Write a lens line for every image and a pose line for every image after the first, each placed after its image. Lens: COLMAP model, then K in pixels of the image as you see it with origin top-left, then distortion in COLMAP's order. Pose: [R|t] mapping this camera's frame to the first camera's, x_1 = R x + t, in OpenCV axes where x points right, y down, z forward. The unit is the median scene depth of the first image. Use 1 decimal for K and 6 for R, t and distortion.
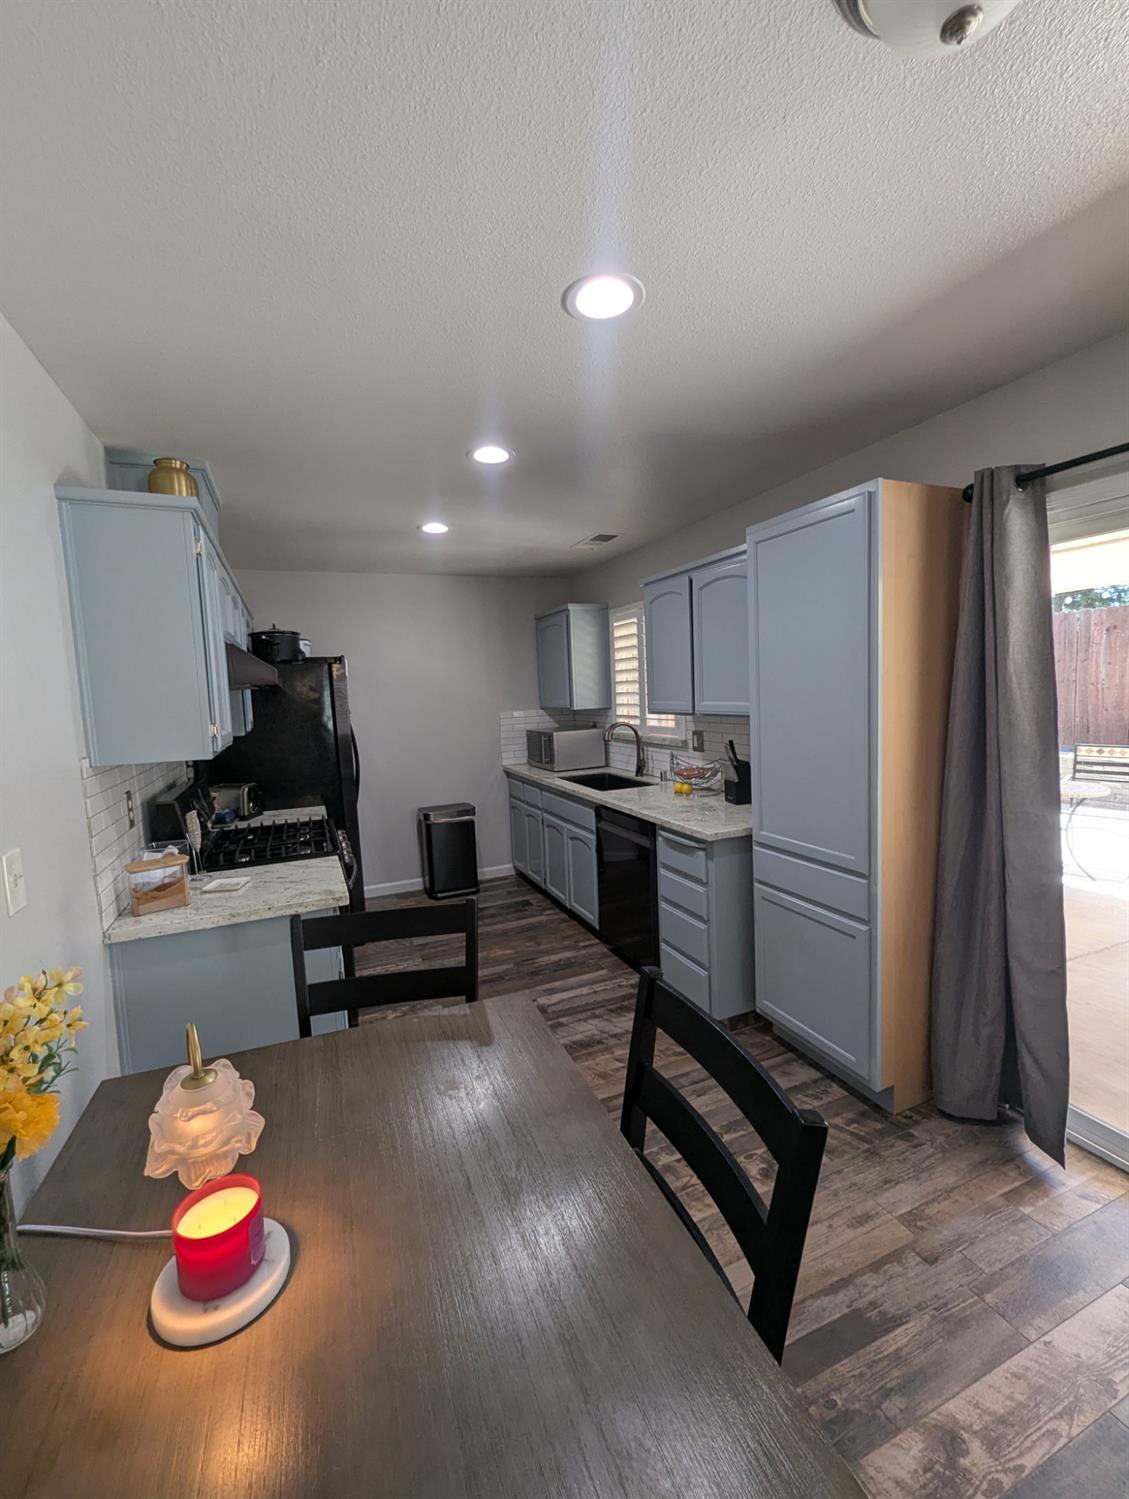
lens RADIAL K [[629.4, 0, 559.7], [0, 629.4, 750.0], [0, 0, 1]] dist [0.005341, -0.000914]
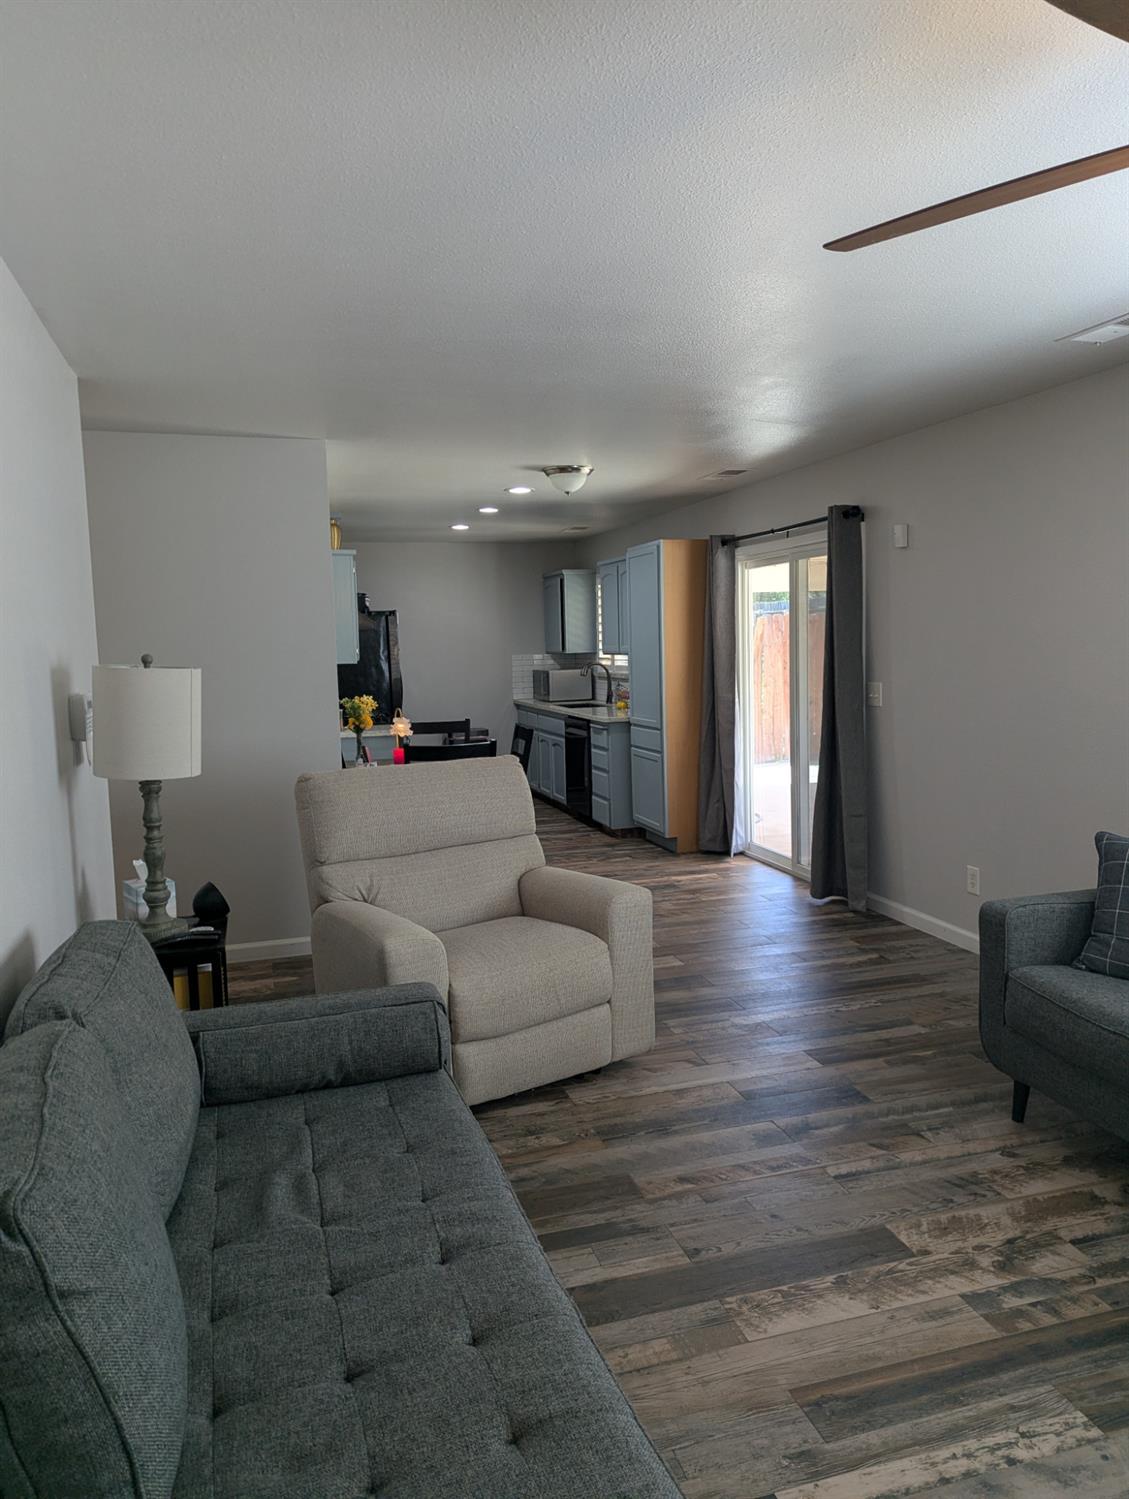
lens RADIAL K [[1048.2, 0, 556.8], [0, 1048.2, 749.6], [0, 0, 1]] dist [0.047200, -0.045123]
pose [[0.994008, 0.028347, -0.105566, 0.392055], [-0.027384, 0.999569, 0.010563, 0.182195], [0.105820, -0.007609, 0.994356, -1.854795]]
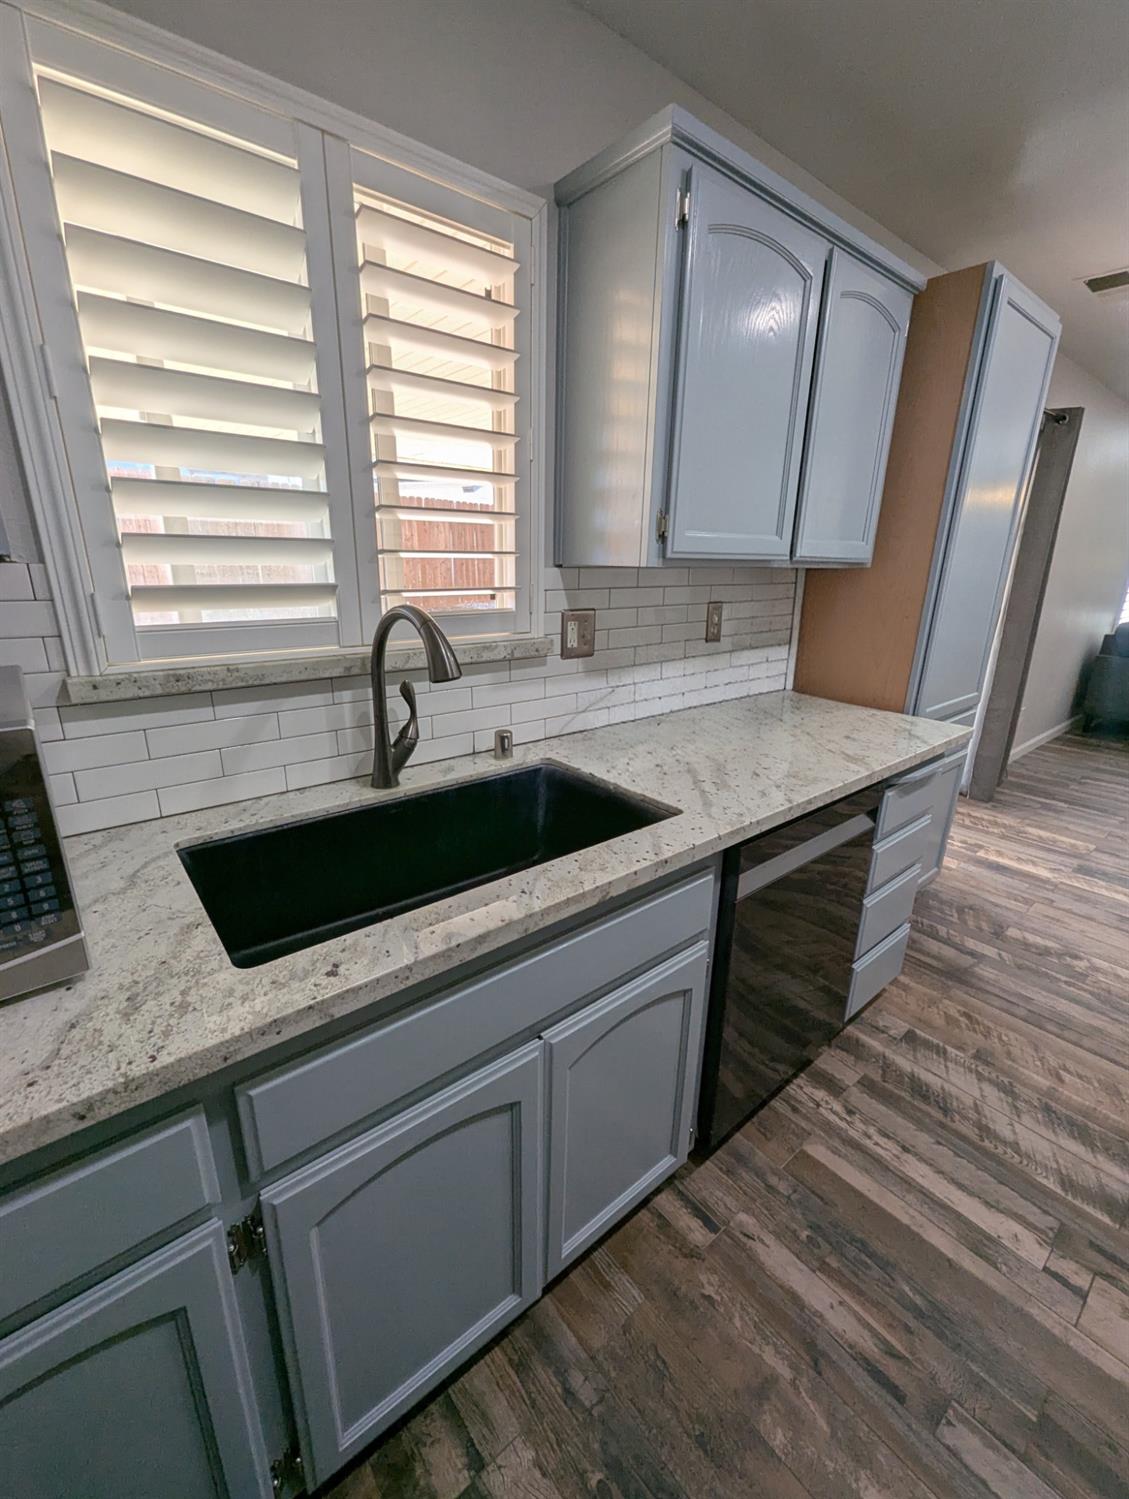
lens RADIAL K [[629.4, 0, 559.7], [0, 629.4, 750.0], [0, 0, 1]] dist [0.005341, -0.000914]
pose [[-0.284552, -0.248172, 0.925981, -0.279058], [0.092006, 0.954383, 0.284057, -0.084313], [-0.954235, 0.166025, -0.248738, 1.527991]]
